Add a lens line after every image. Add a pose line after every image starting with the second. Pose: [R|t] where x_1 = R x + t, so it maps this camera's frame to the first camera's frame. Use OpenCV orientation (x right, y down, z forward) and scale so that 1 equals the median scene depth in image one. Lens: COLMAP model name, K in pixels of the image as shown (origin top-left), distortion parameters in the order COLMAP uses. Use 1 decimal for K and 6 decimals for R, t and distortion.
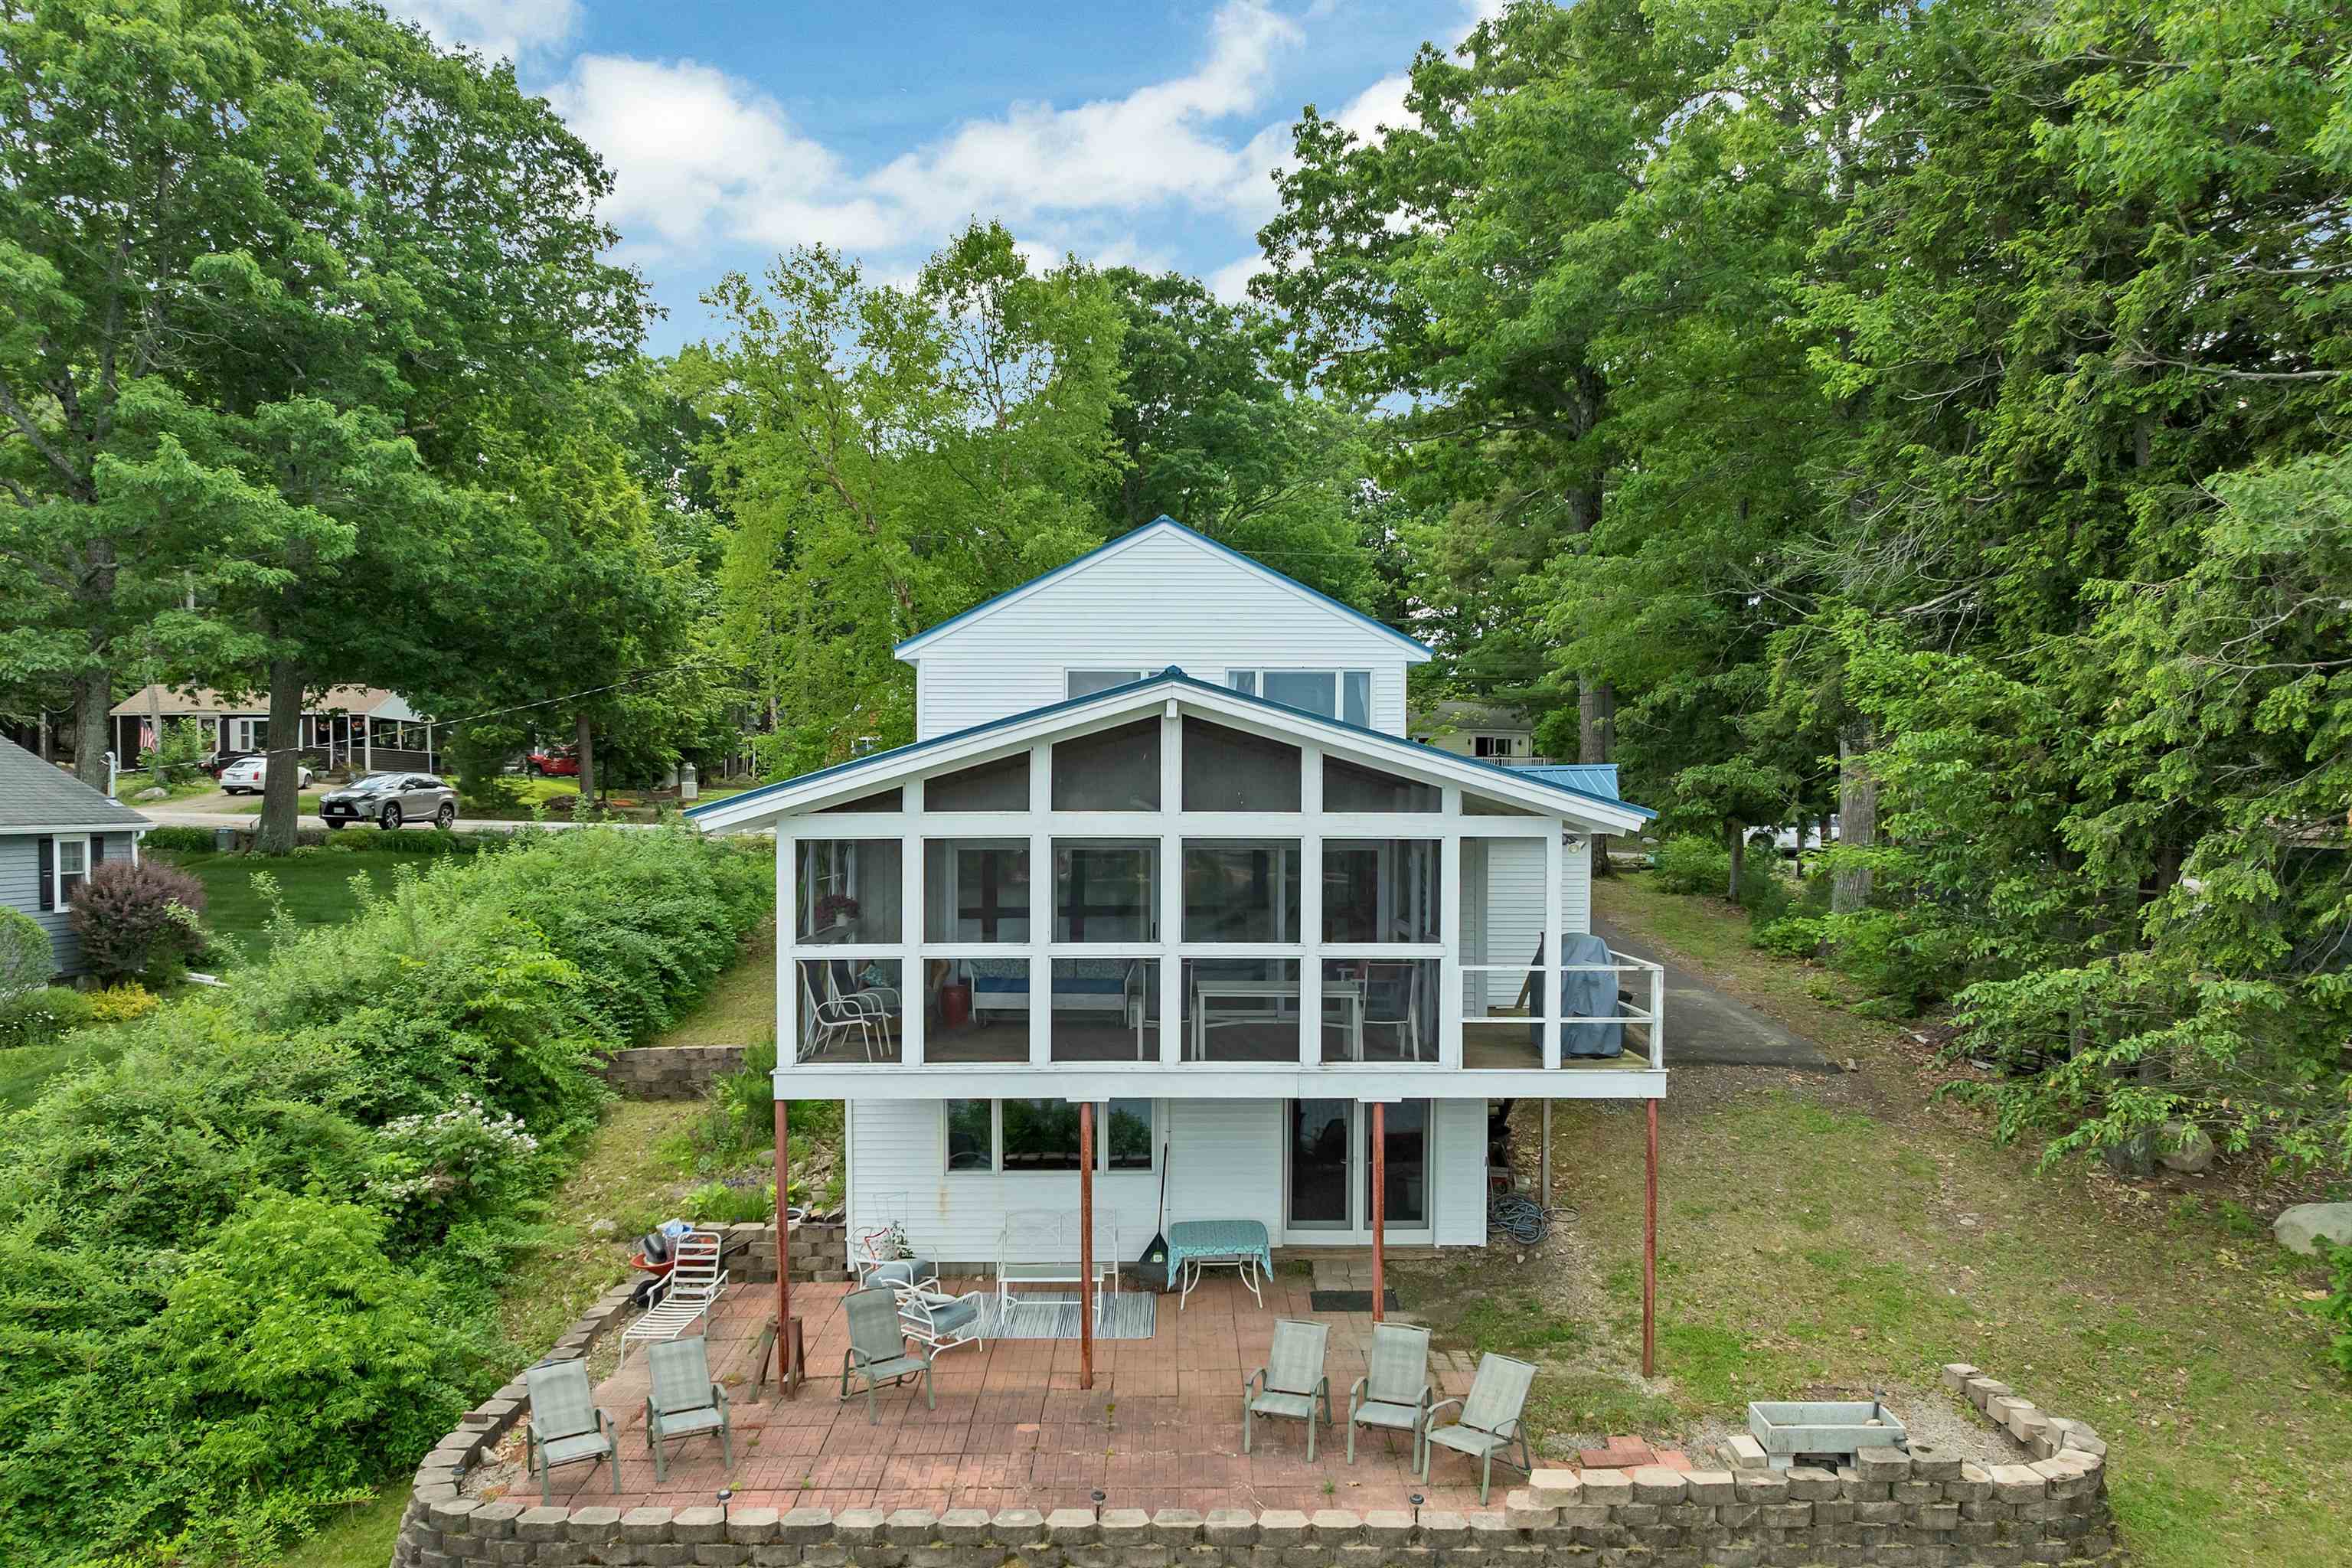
lens RADIAL K [[1712.3, 0, 1183.3], [0, 1712.3, 797.9], [0, 0, 1]] dist [-0.029139, 0.005895]
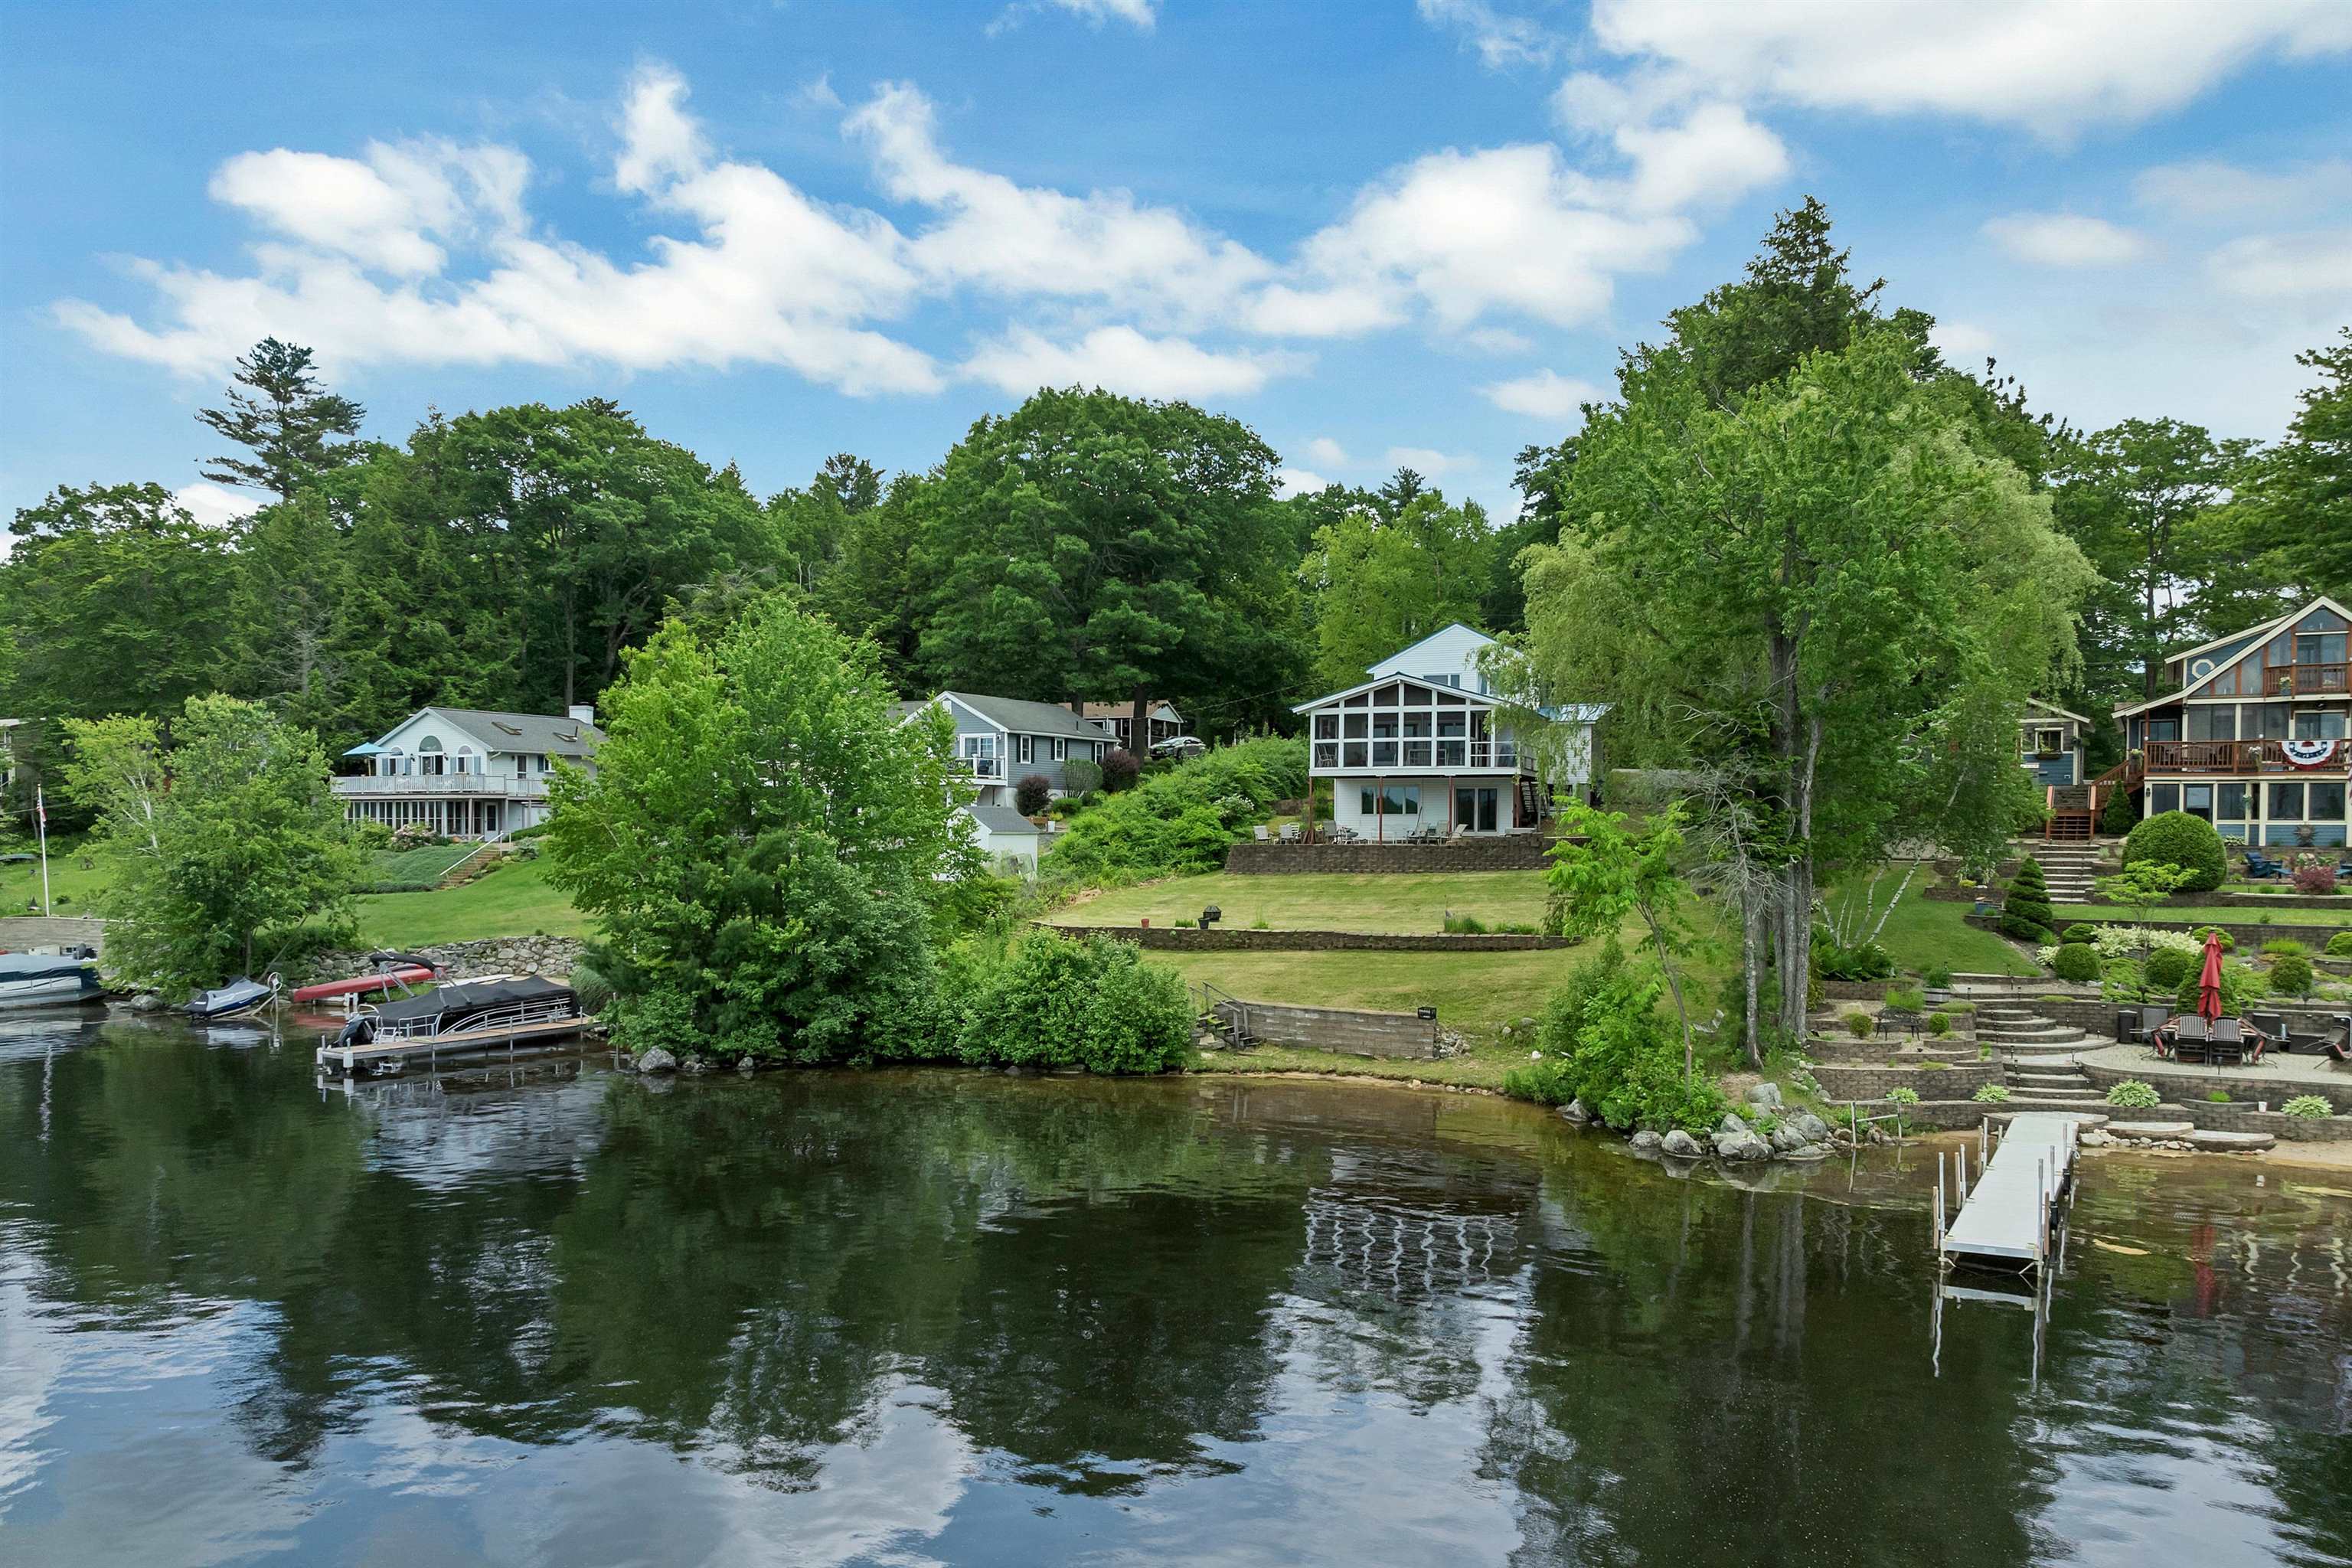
lens RADIAL K [[1863.1, 0, 1165.4], [0, 1863.1, 791.6], [0, 0, 1]] dist [0.003588, 0.000049]
pose [[0.924012, -0.003870, -0.382344, 1.016597], [-0.006735, 0.999629, -0.026395, 0.289000], [0.382304, 0.026965, 0.923643, -2.890620]]
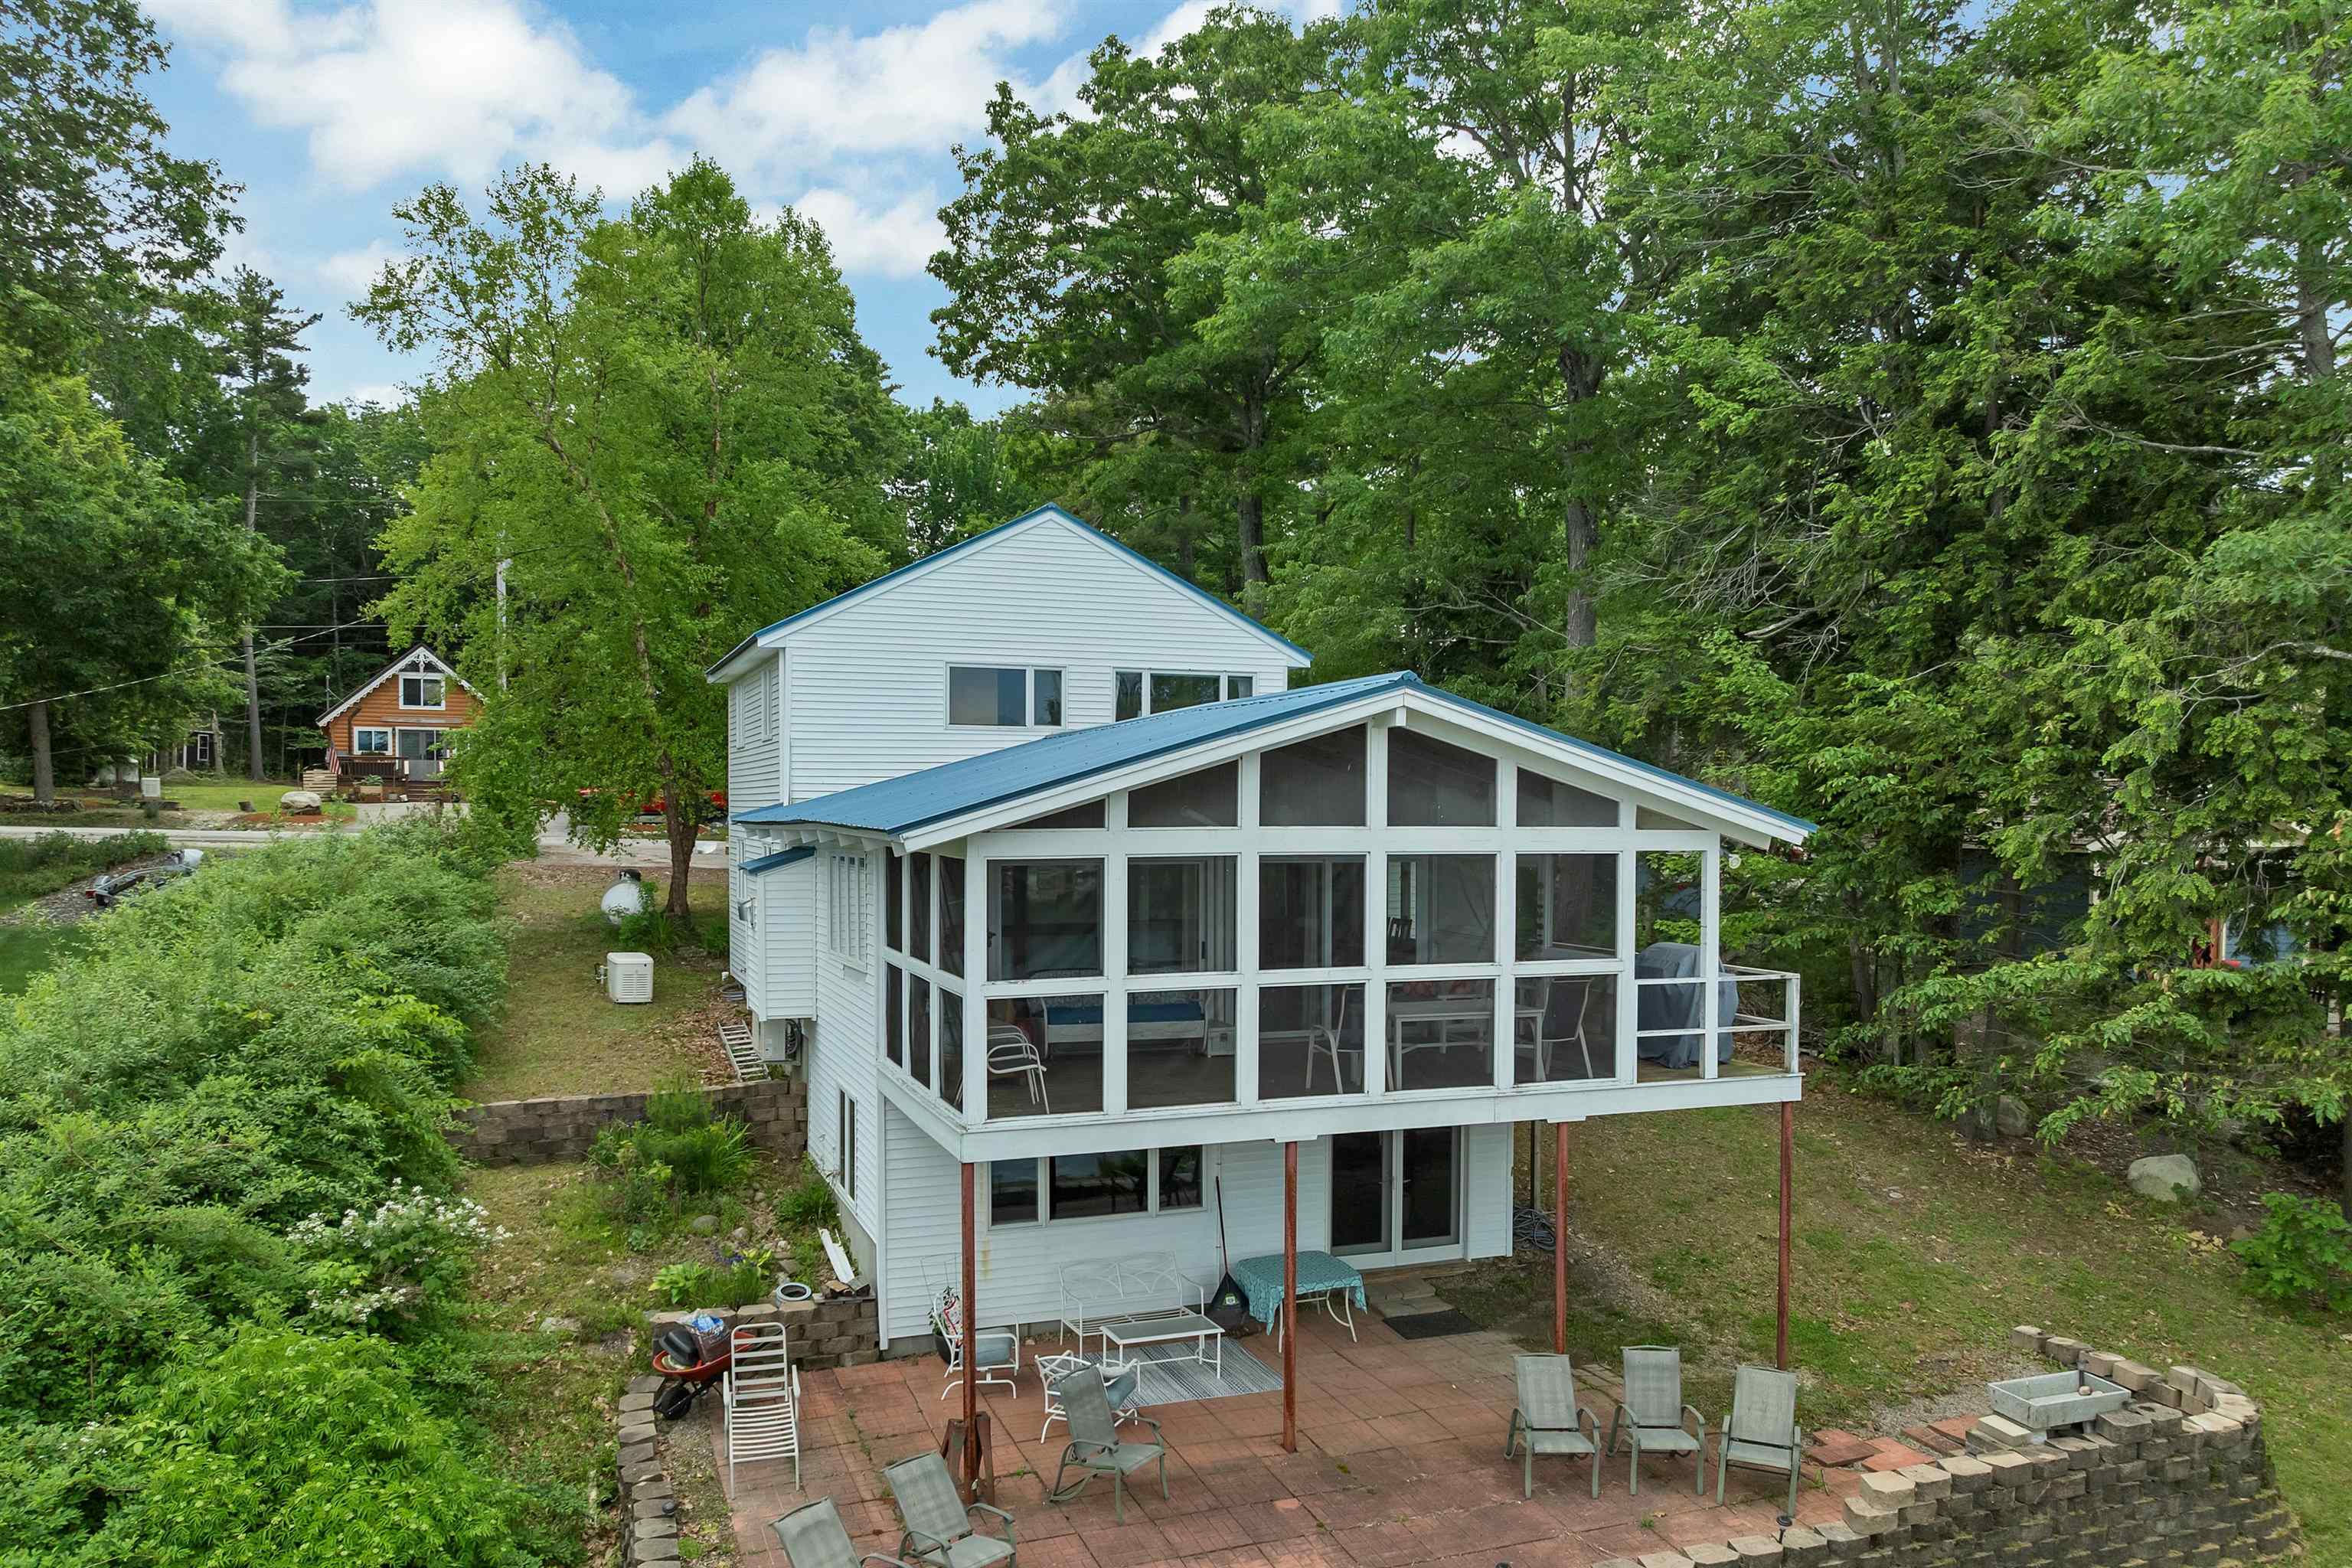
lens RADIAL K [[1712.3, 0, 1179.0], [0, 1712.3, 808.7], [0, 0, 1]] dist [-0.029139, 0.005895]
pose [[0.939215, 0.000531, 0.343328, -0.367867], [-0.003164, 0.999970, 0.007109, -0.007066], [-0.343314, -0.007763, 0.939189, 0.132632]]
